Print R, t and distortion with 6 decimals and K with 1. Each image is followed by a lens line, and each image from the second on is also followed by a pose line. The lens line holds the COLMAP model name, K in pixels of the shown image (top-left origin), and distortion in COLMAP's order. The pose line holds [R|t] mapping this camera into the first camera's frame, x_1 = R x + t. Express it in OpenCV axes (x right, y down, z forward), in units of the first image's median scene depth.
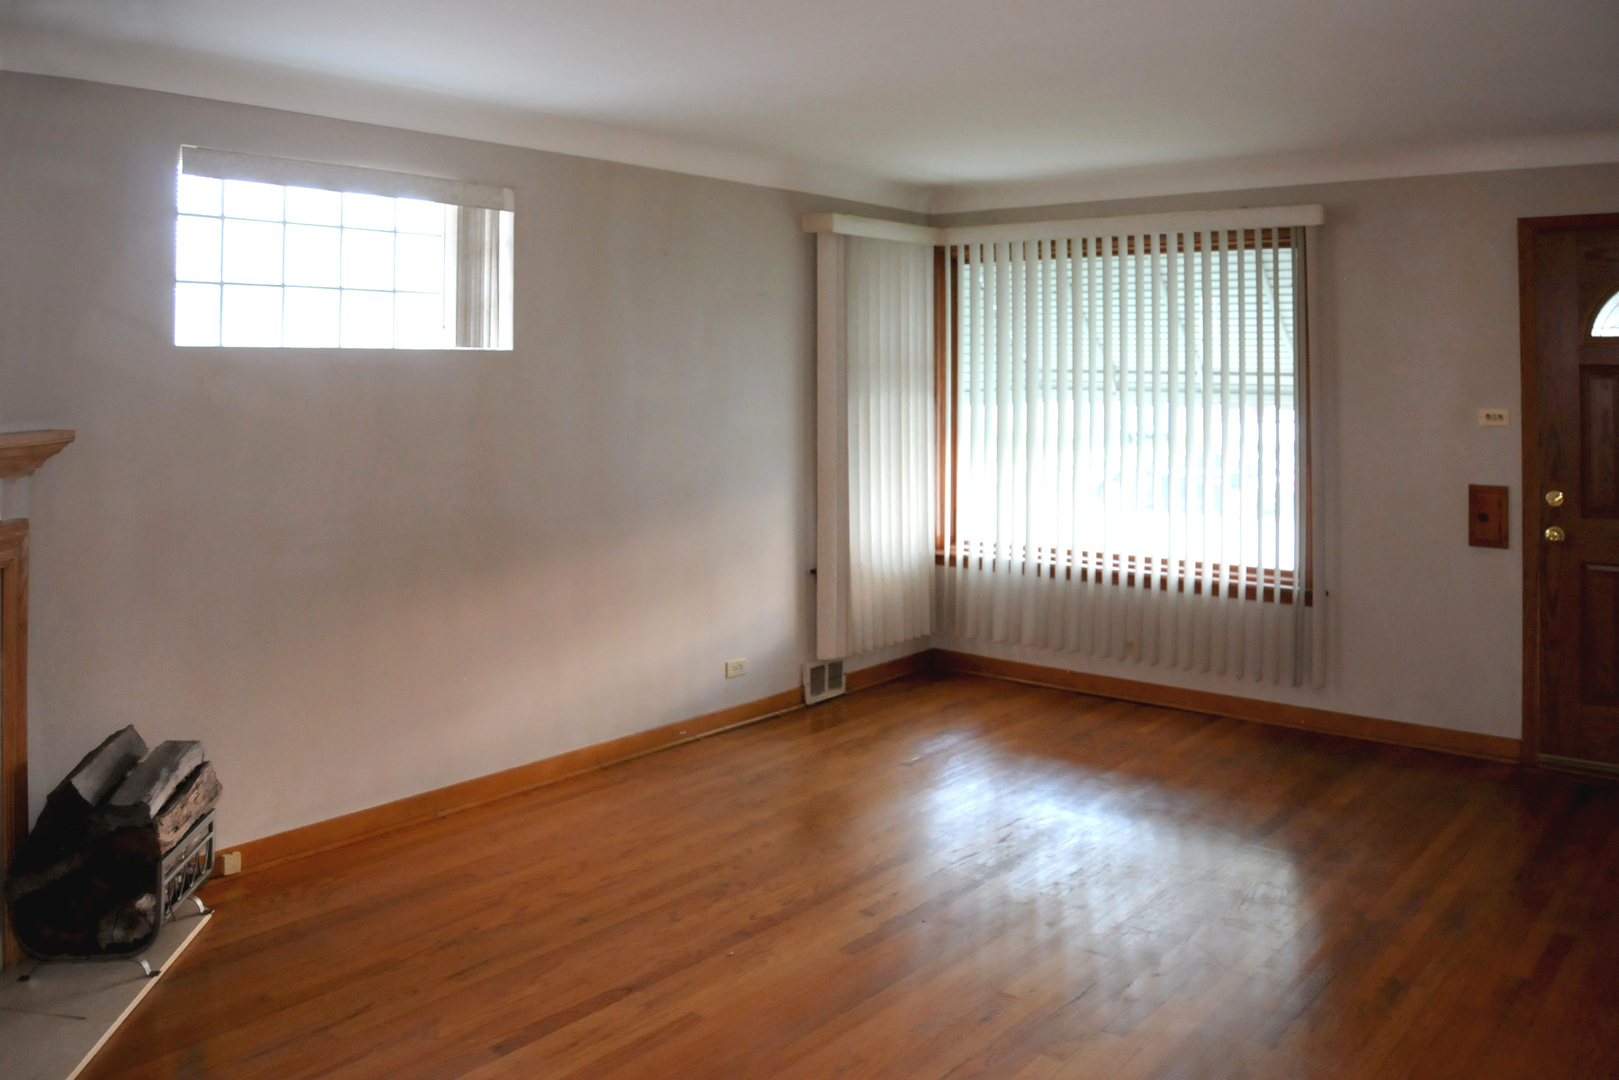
lens RADIAL K [[1319.5, 0, 809.5], [0, 1319.5, 540.0], [0, 0, 1]] dist [-0.120133, -0.001817]
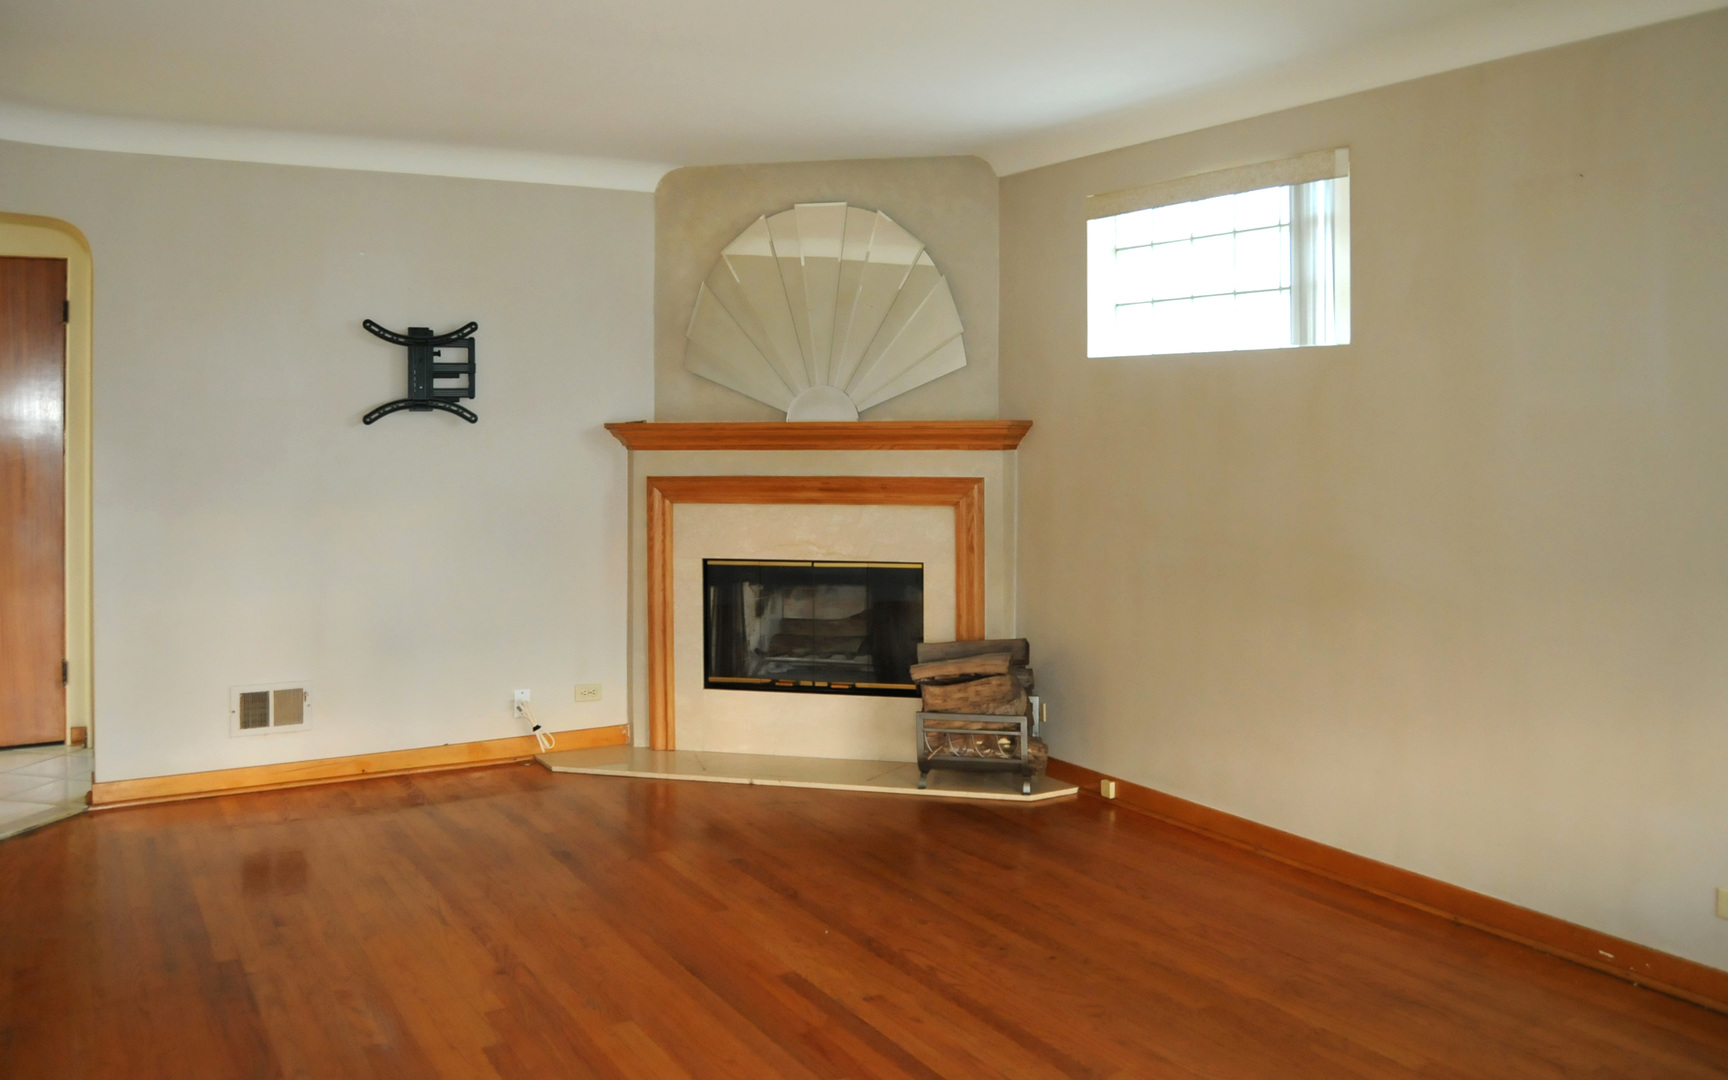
lens RADIAL K [[1440.4, 0, 864.0], [0, 1440.4, 540.0], [0, 0, 1]] dist [0.006781, -0.000131]
pose [[-0.361702, 0.083372, -0.928558, 0.766189], [-0.102012, 0.986474, 0.128309, -0.112363], [0.926696, 0.141134, -0.348305, 1.089849]]
